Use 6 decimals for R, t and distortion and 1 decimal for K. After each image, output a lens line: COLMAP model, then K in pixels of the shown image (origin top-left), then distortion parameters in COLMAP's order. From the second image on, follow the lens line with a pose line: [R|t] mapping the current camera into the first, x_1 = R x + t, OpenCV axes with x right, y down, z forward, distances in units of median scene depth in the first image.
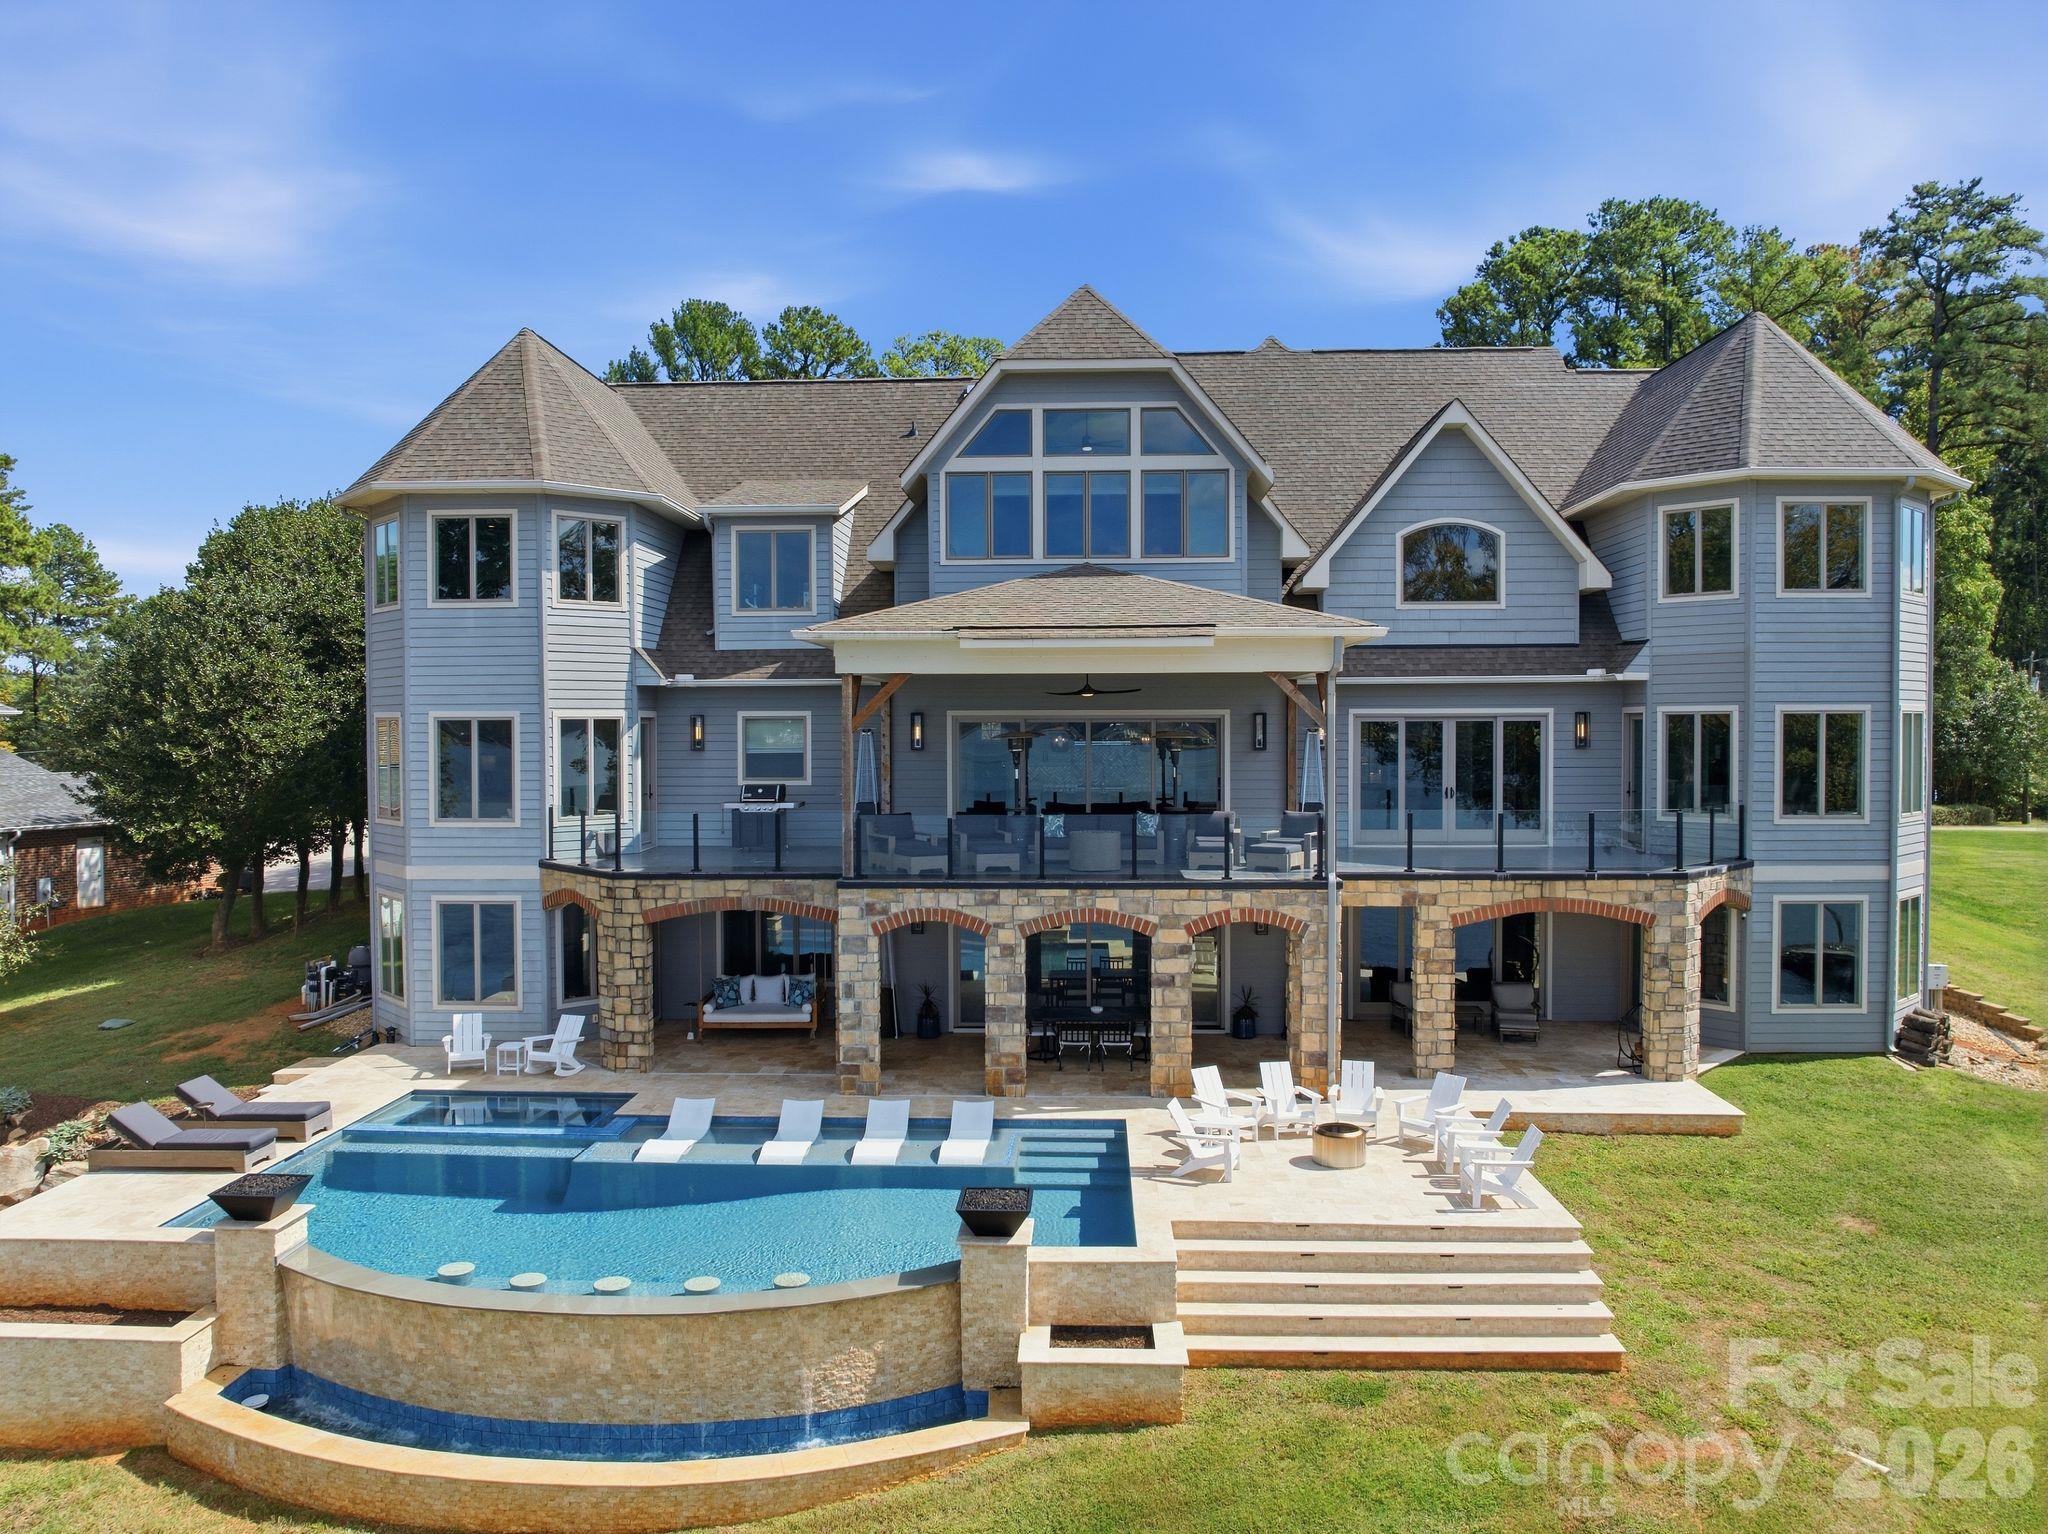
lens RADIAL K [[1426.1, 0, 1025.4], [0, 1426.1, 758.7], [0, 0, 1]] dist [-0.026953, -0.021912]
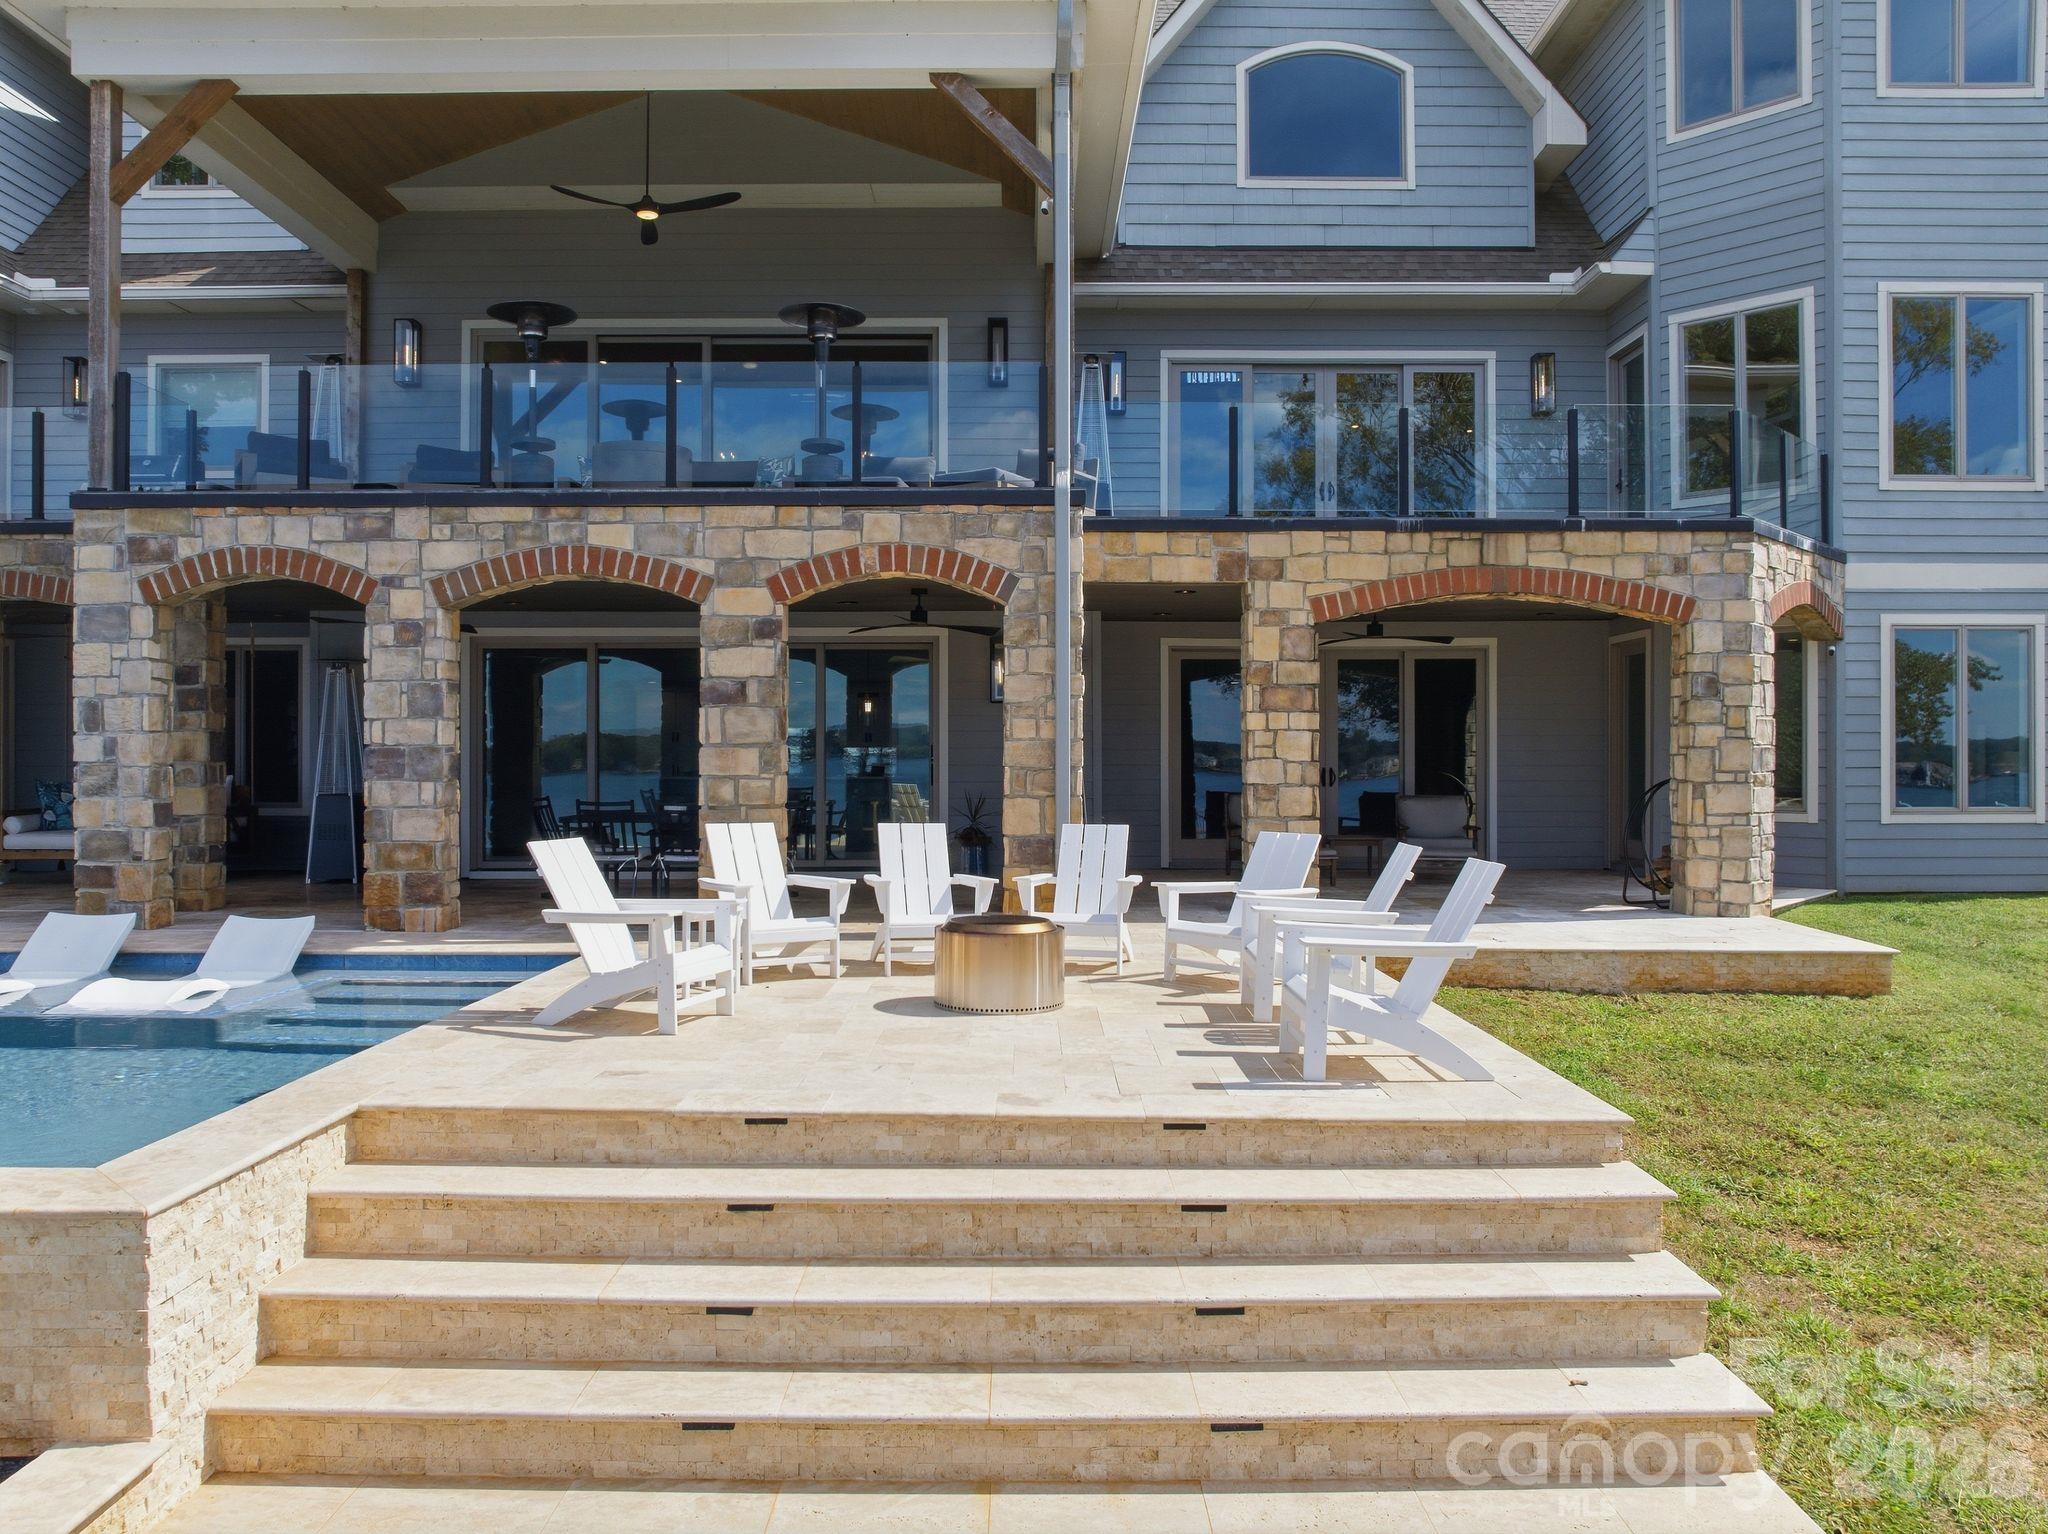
lens RADIAL K [[1416.4, 0, 1024.0], [0, 1416.4, 767.0], [0, 0, 1]] dist [-0.035374, 0.000822]
pose [[0.999039, 0.003546, 0.043688, 0.177872], [-0.002604, 0.999764, -0.021587, 0.190410], [-0.043754, 0.021453, 0.998812, 0.504626]]
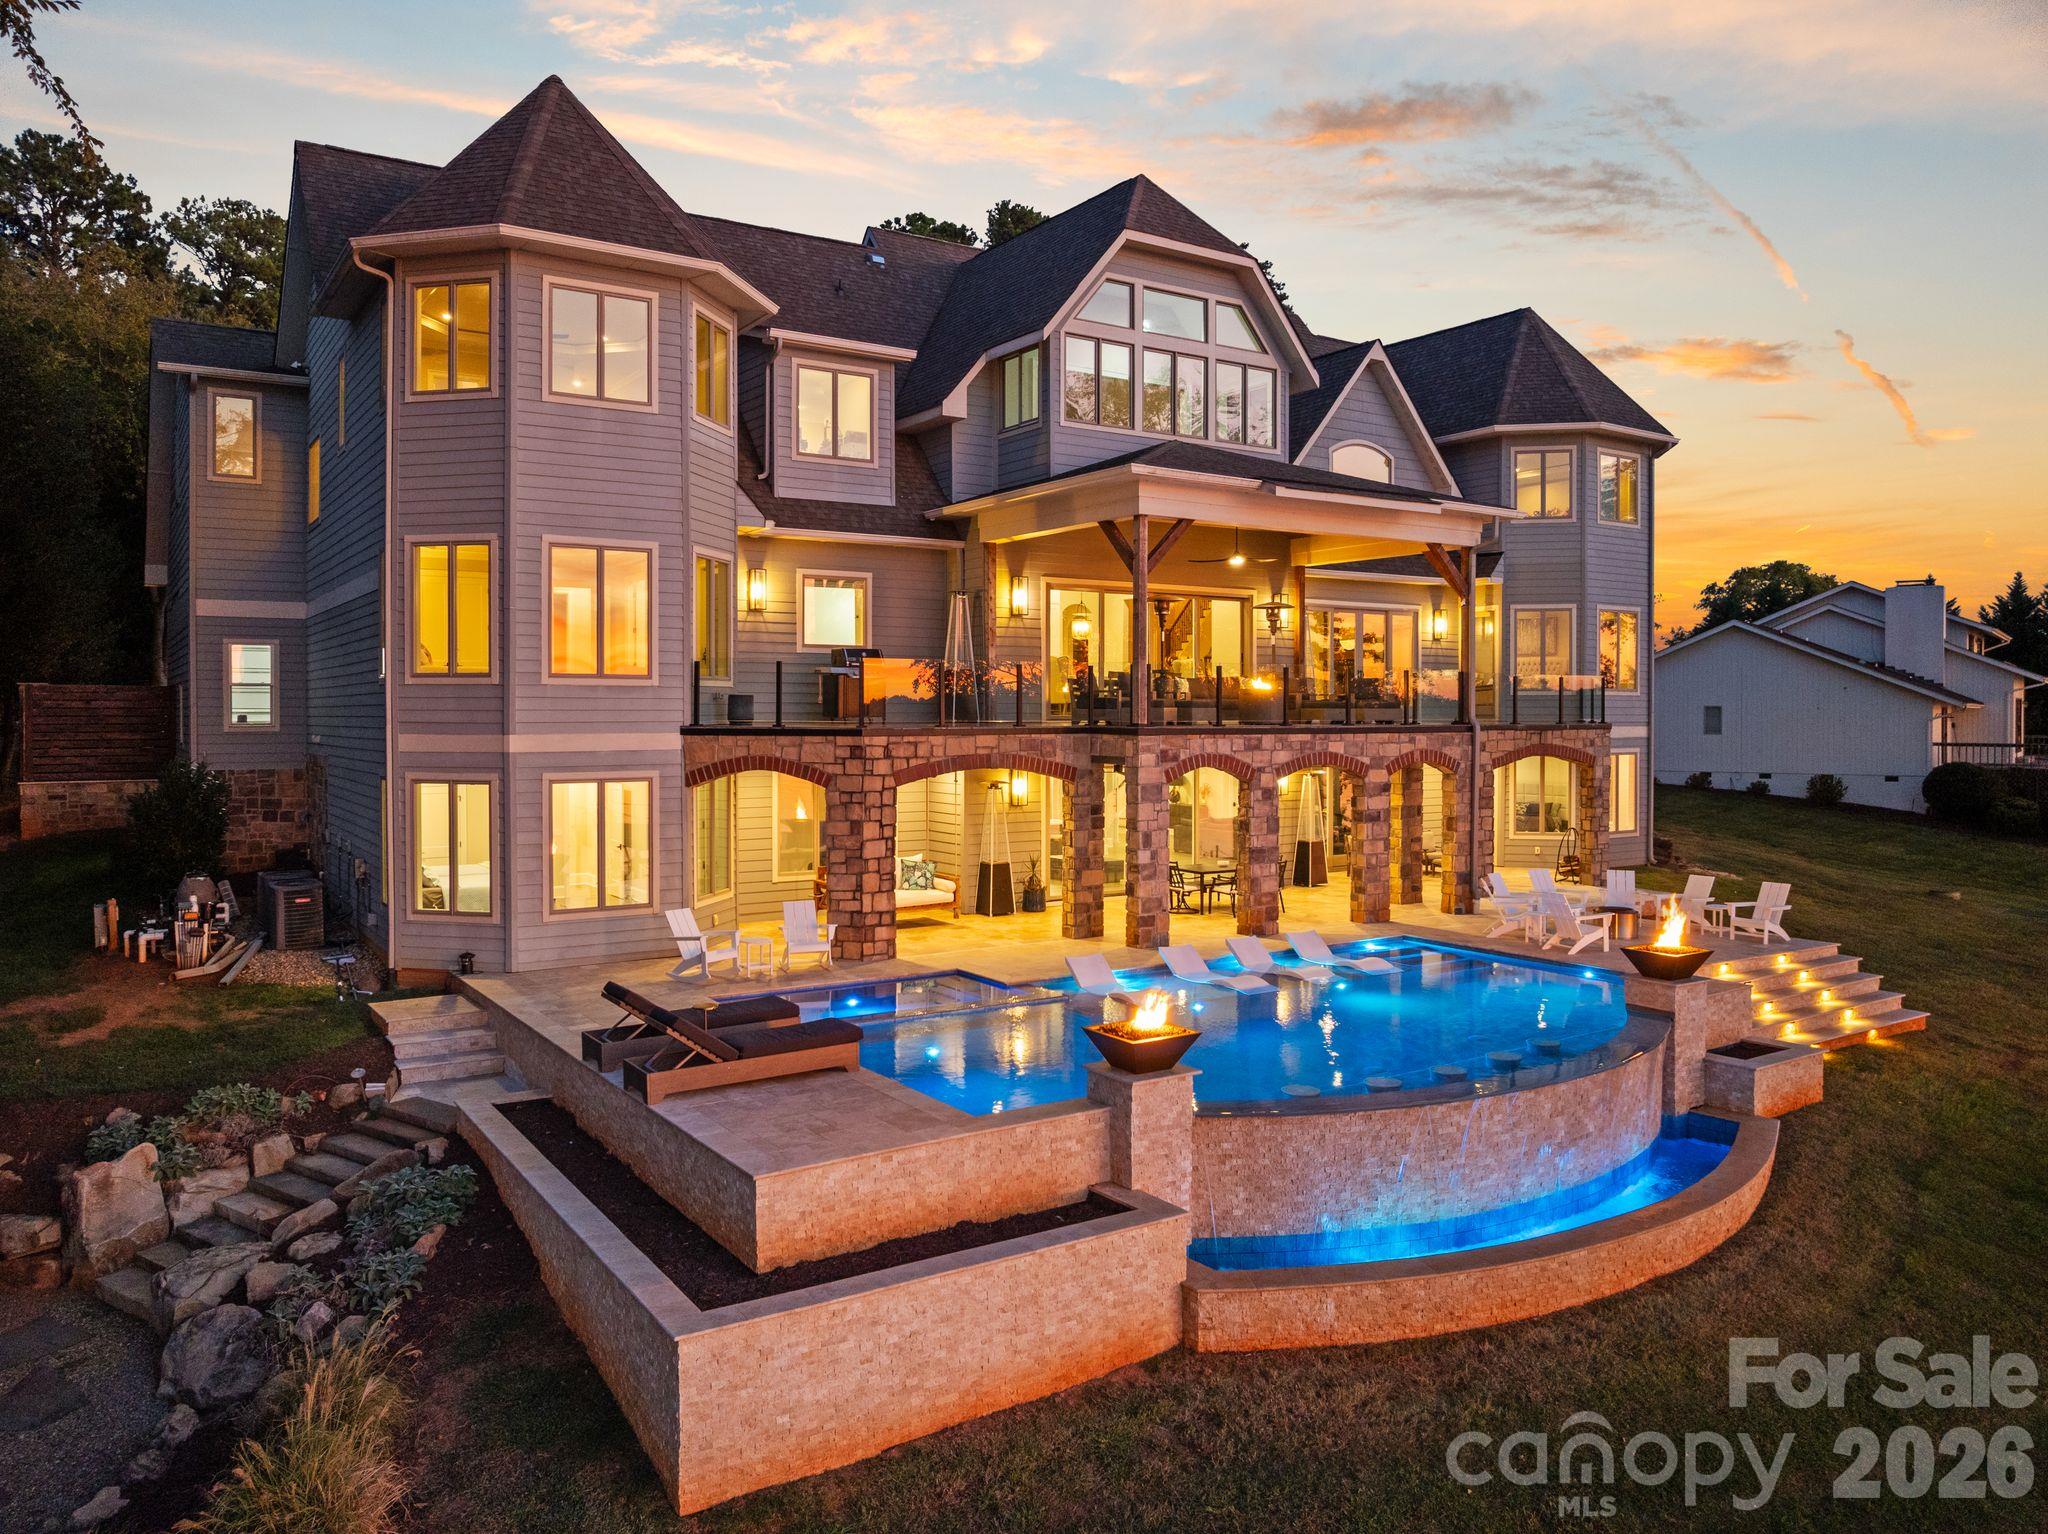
lens RADIAL K [[1426.1, 0, 1025.4], [0, 1426.1, 758.7], [0, 0, 1]] dist [-0.026953, -0.021912]
pose [[0.811211, -0.014330, 0.584578, -0.761457], [0.008214, 0.999880, 0.013112, 0.093713], [-0.584696, -0.005835, 0.811231, 0.258179]]
